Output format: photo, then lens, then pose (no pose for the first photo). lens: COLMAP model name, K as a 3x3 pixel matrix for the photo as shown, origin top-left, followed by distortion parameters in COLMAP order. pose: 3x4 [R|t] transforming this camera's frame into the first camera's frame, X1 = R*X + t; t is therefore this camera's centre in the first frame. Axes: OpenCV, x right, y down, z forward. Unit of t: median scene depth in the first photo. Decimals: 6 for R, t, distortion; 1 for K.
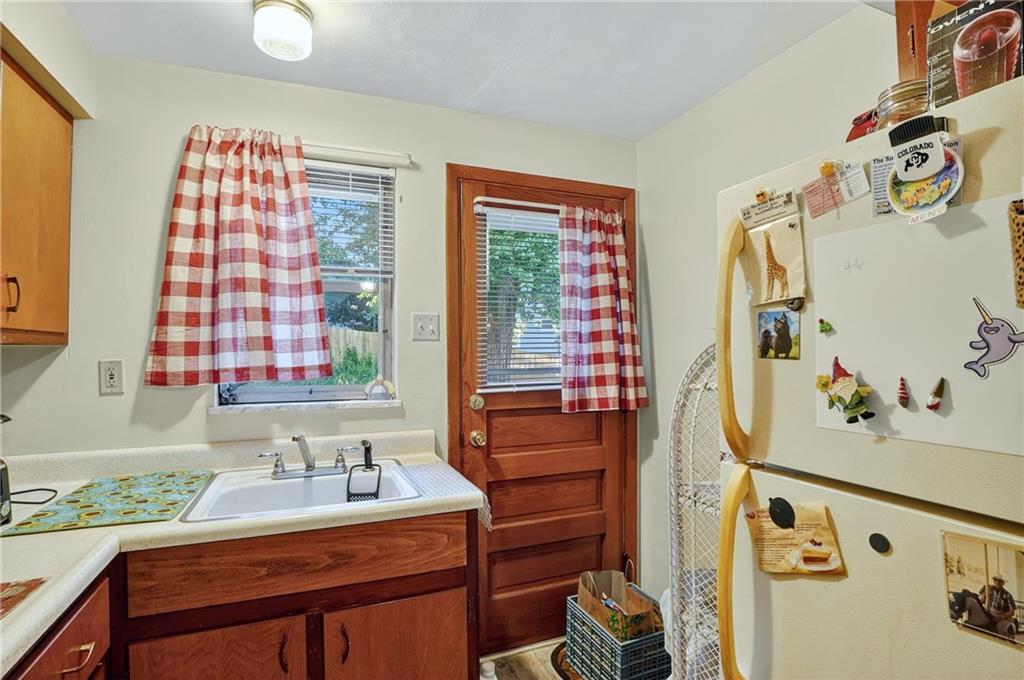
lens RADIAL K [[500.6, 0, 507.1], [0, 500.6, 338.8], [0, 0, 1]] dist [-0.039079, 0.008210]
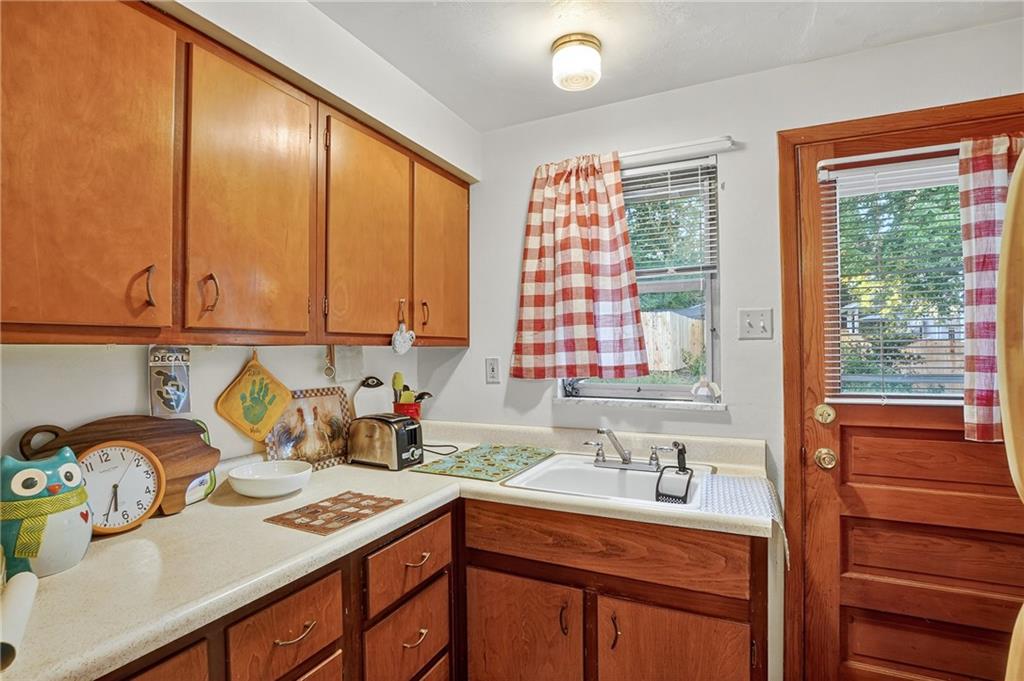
lens RADIAL K [[500.6, 0, 506.7], [0, 500.6, 340.6], [0, 0, 1]] dist [-0.039079, 0.008210]
pose [[0.675953, -0.012999, -0.736830, 0.219742], [0.016738, 0.999857, -0.002285, 0.000554], [0.736755, -0.010789, 0.676074, 0.095149]]
